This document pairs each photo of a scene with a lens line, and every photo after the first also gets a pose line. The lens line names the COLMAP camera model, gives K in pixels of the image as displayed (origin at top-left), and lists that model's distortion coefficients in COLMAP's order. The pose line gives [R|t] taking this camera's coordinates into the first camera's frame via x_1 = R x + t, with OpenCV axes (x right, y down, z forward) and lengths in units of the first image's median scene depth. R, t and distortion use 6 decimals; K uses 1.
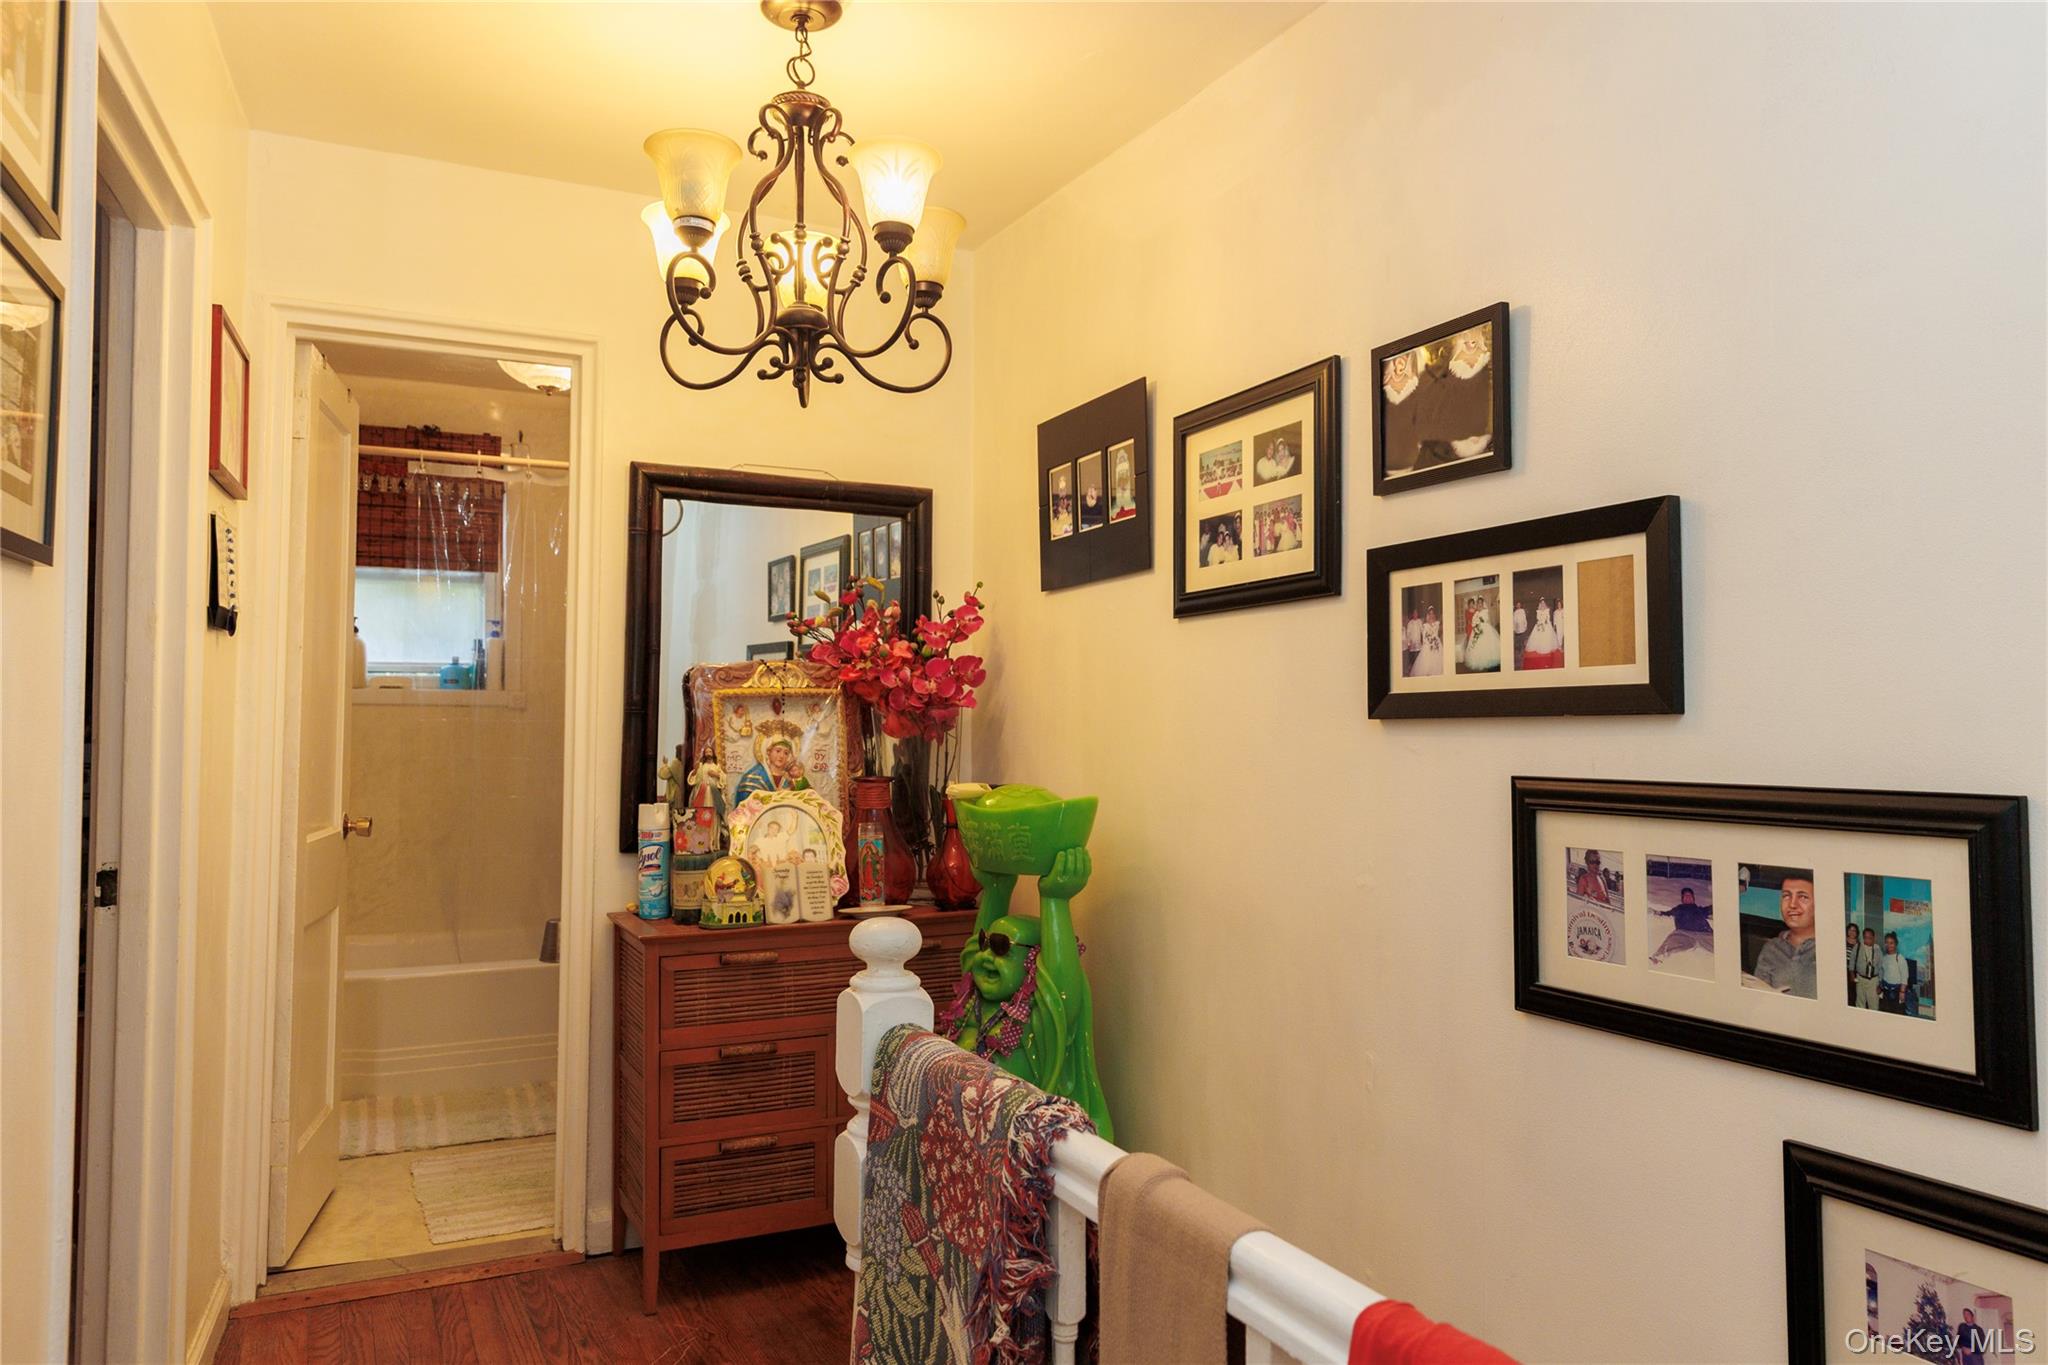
lens RADIAL K [[1420.2, 0, 1017.7], [0, 1420.2, 676.5], [0, 0, 1]] dist [0.018290, -0.009174]
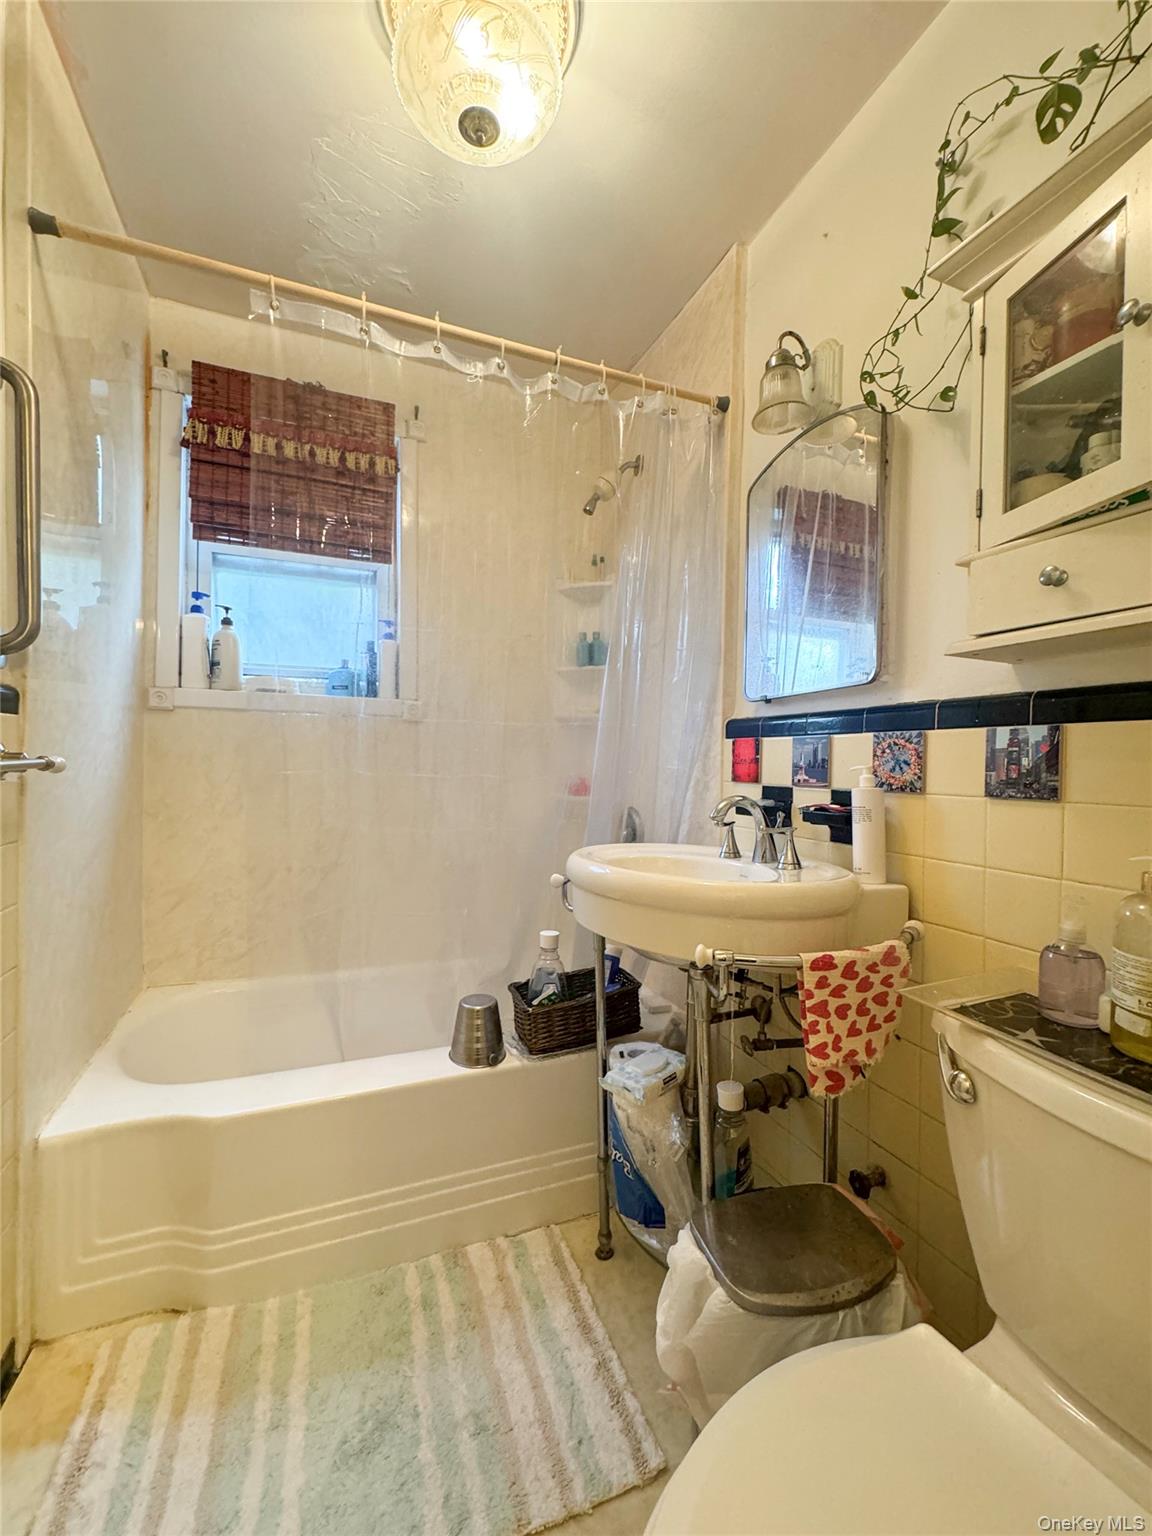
lens RADIAL K [[621.3, 0, 571.3], [0, 621.3, 768.3], [0, 0, 1]] dist [-0.000634, 0.000121]
pose [[0.997811, 0.015589, -0.064260, -0.231960], [-0.012576, 0.998814, 0.047028, 0.033940], [0.064917, -0.046117, 0.996824, 0.630984]]
